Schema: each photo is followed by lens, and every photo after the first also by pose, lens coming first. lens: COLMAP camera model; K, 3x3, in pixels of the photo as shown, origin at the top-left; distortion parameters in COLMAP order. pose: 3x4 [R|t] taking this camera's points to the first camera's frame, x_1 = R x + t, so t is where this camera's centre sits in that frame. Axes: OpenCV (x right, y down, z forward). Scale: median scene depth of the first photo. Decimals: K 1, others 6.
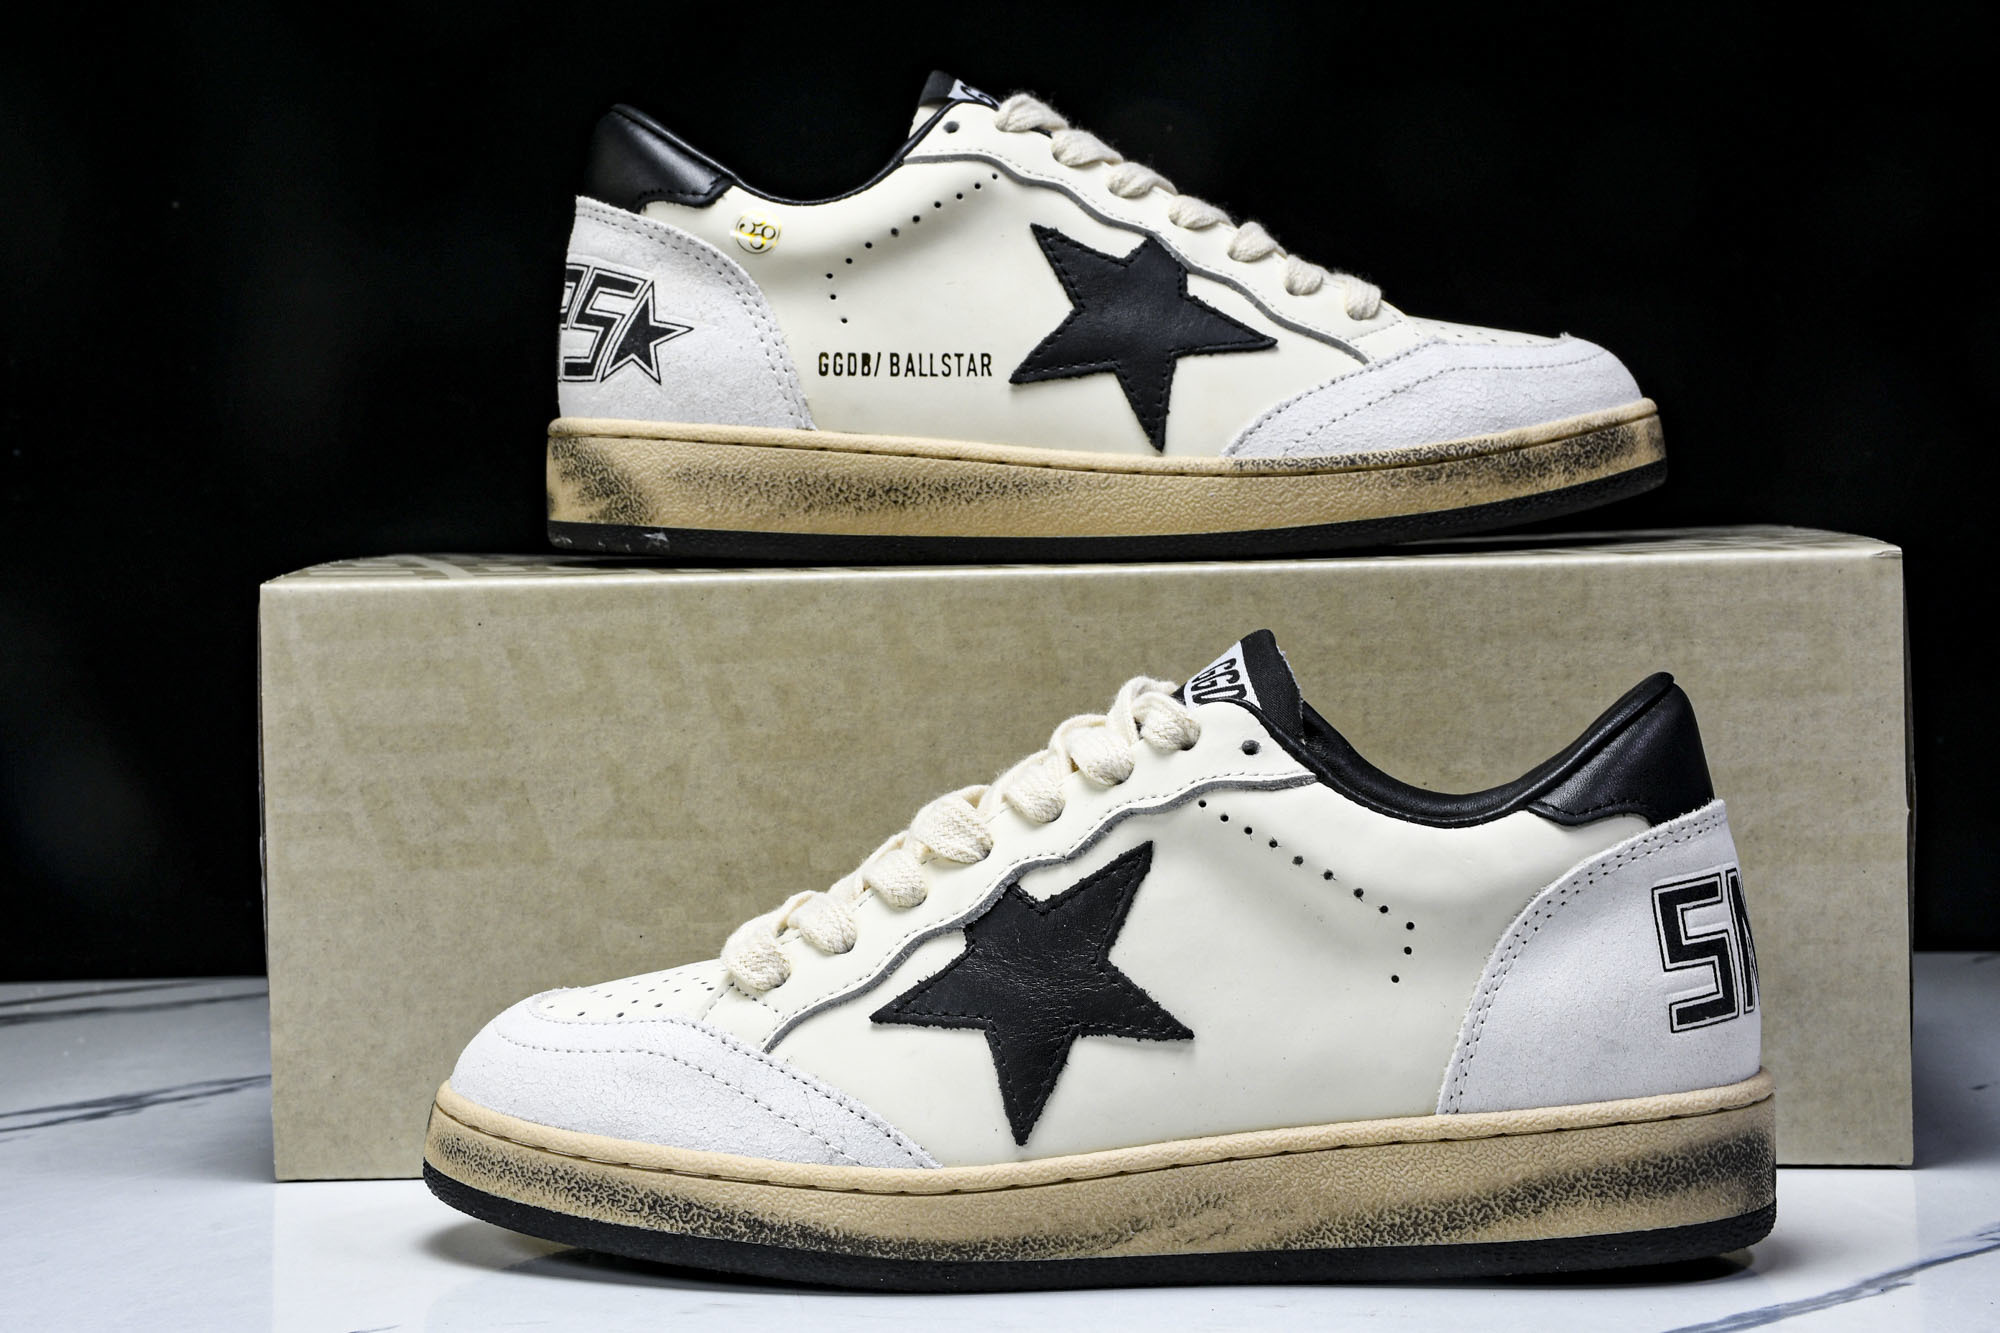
lens RADIAL K [[3224.1, 0, 996.3], [0, 3224.1, 666.3], [0, 0, 1]] dist [0.182277, 0.000000]
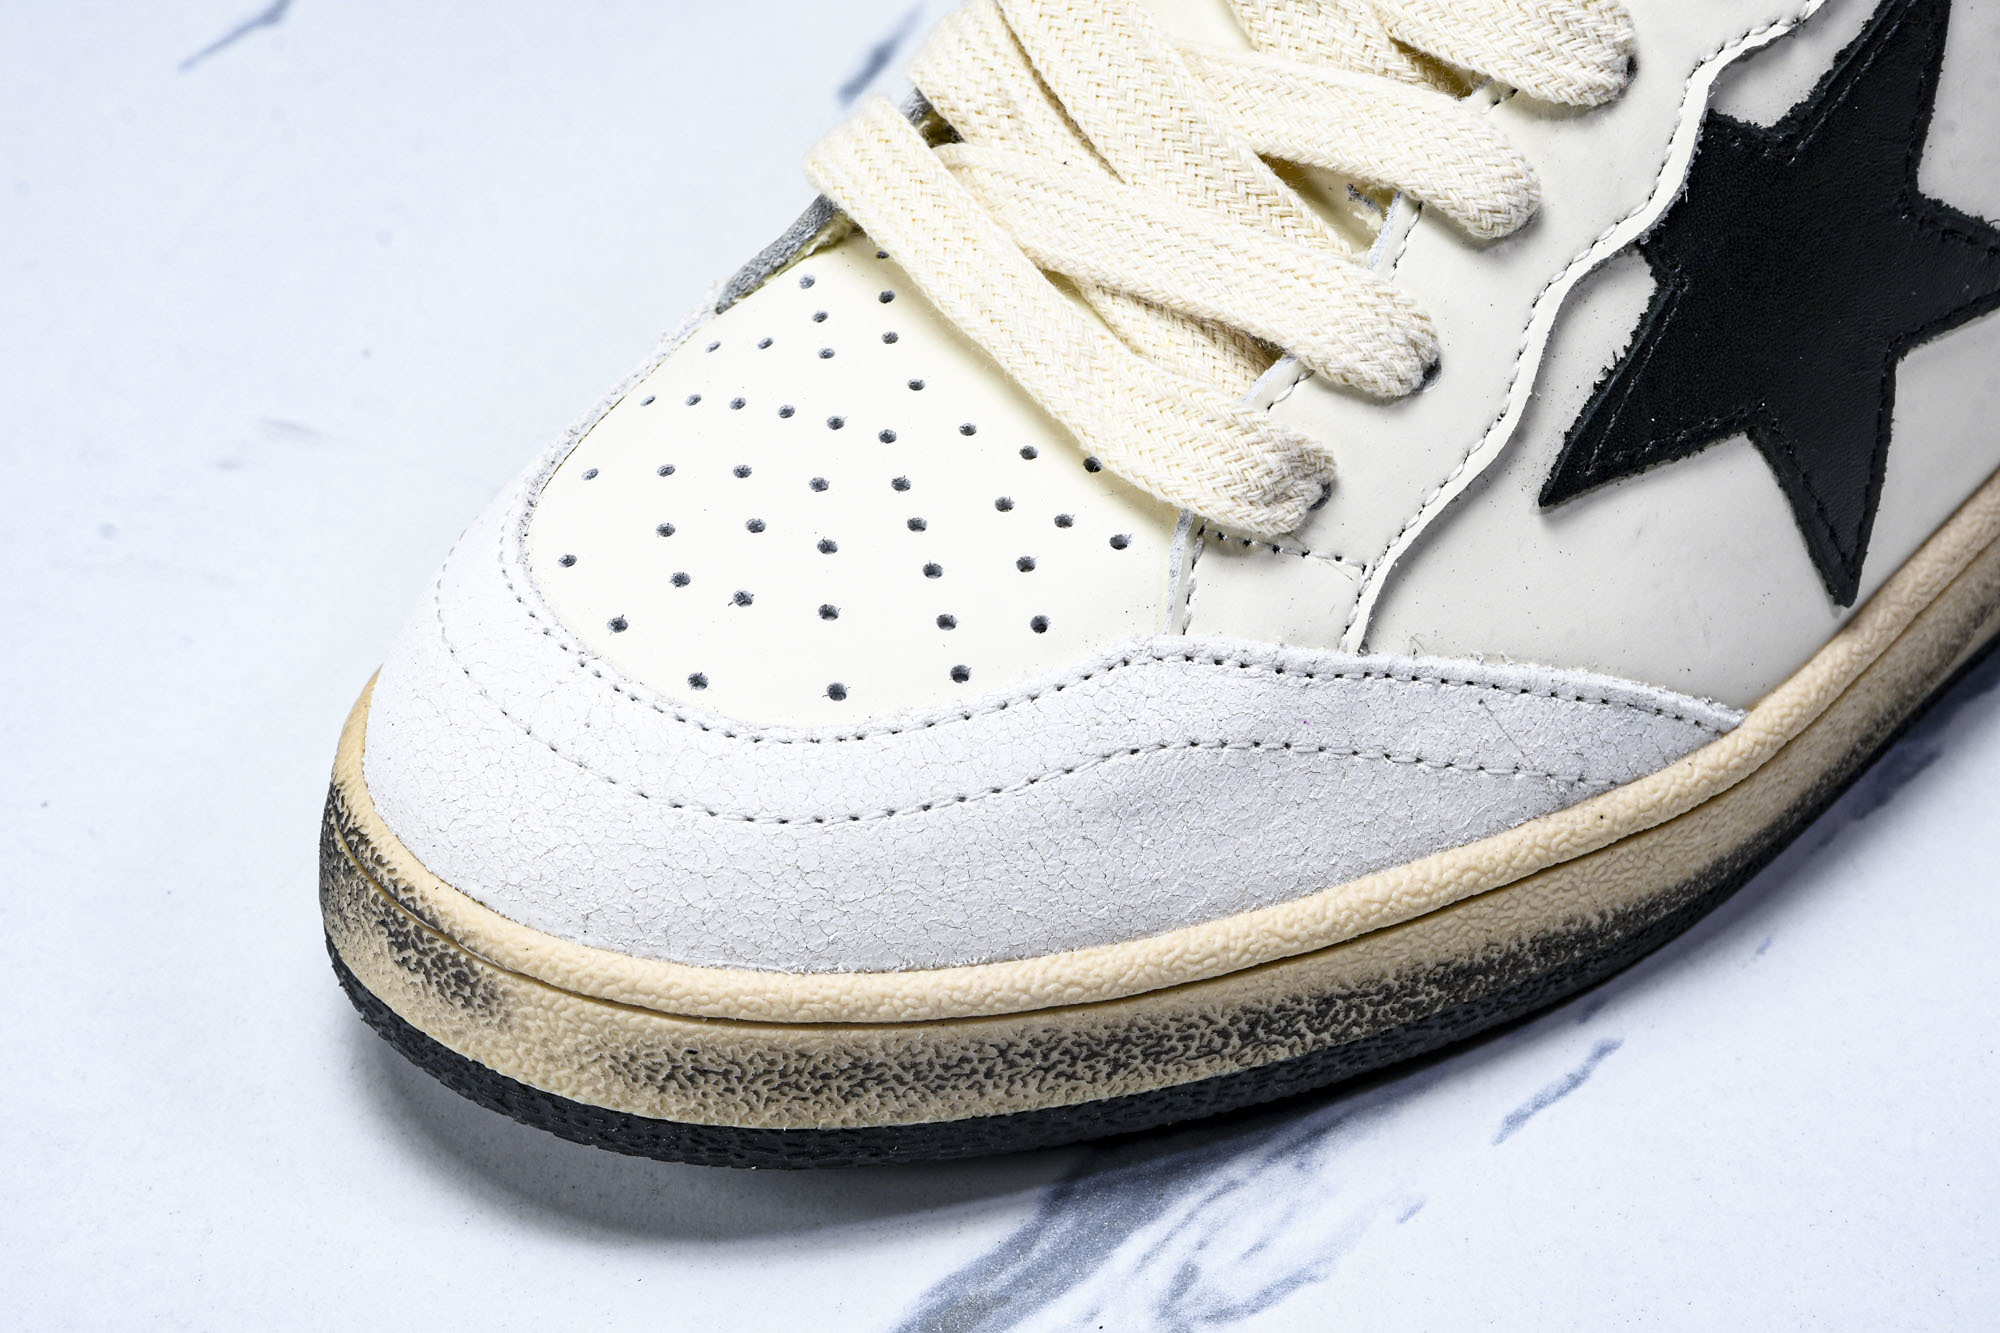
lens RADIAL K [[6786.3, 0, 928.0], [0, 6786.3, 714.2], [0, 0, 1]] dist [0.603641, 0.000000]
pose [[0.688396, -0.483570, 0.540620, -0.654823], [0.028385, 0.762728, 0.646096, -0.513121], [-0.724779, -0.429425, 0.538785, 0.523276]]
